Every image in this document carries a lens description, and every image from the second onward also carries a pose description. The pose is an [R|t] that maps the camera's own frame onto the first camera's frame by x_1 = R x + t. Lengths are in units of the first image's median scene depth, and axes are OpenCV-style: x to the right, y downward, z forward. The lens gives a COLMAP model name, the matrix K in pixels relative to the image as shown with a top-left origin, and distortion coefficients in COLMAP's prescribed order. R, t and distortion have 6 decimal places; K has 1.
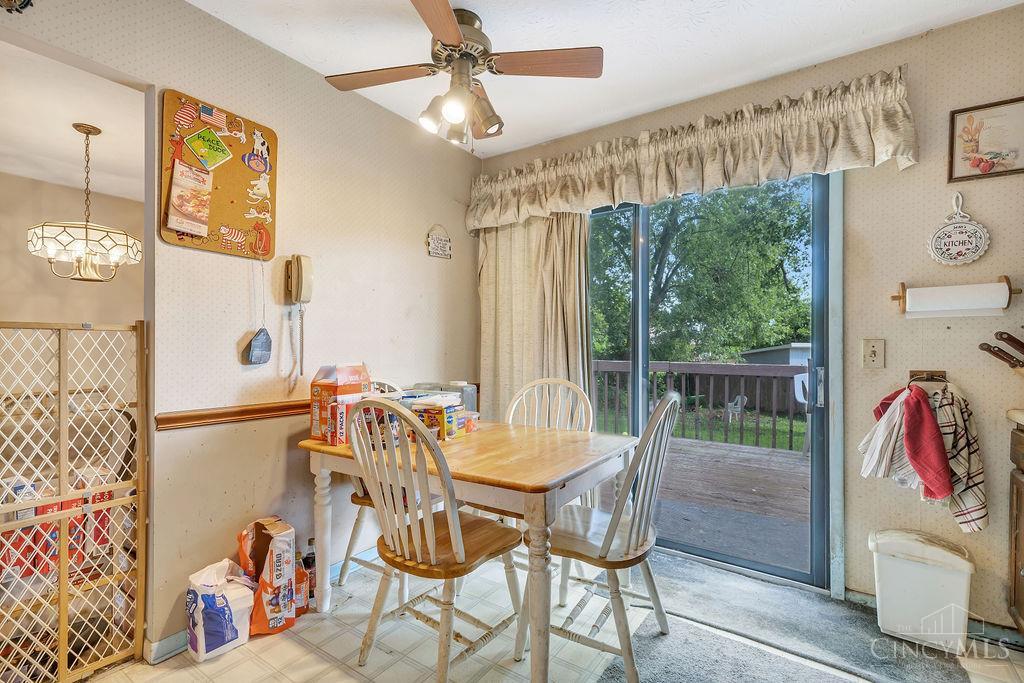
lens RADIAL K [[468.1, 0, 511.6], [0, 468.1, 347.8], [0, 0, 1]] dist [0.001763, 0.000420]
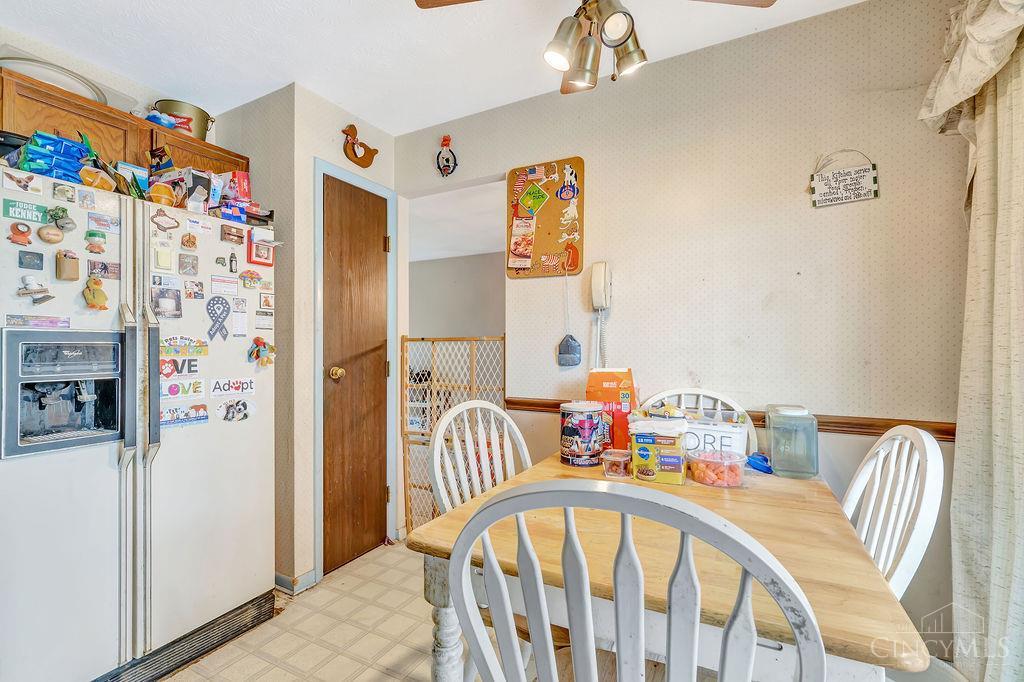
lens RADIAL K [[468.1, 0, 512.7], [0, 468.1, 341.5], [0, 0, 1]] dist [0.001763, 0.000420]
pose [[0.104304, -0.007887, -0.994514, 0.588848], [0.005921, 0.999956, -0.007309, -0.017074], [0.994528, -0.005126, 0.104346, 0.733896]]
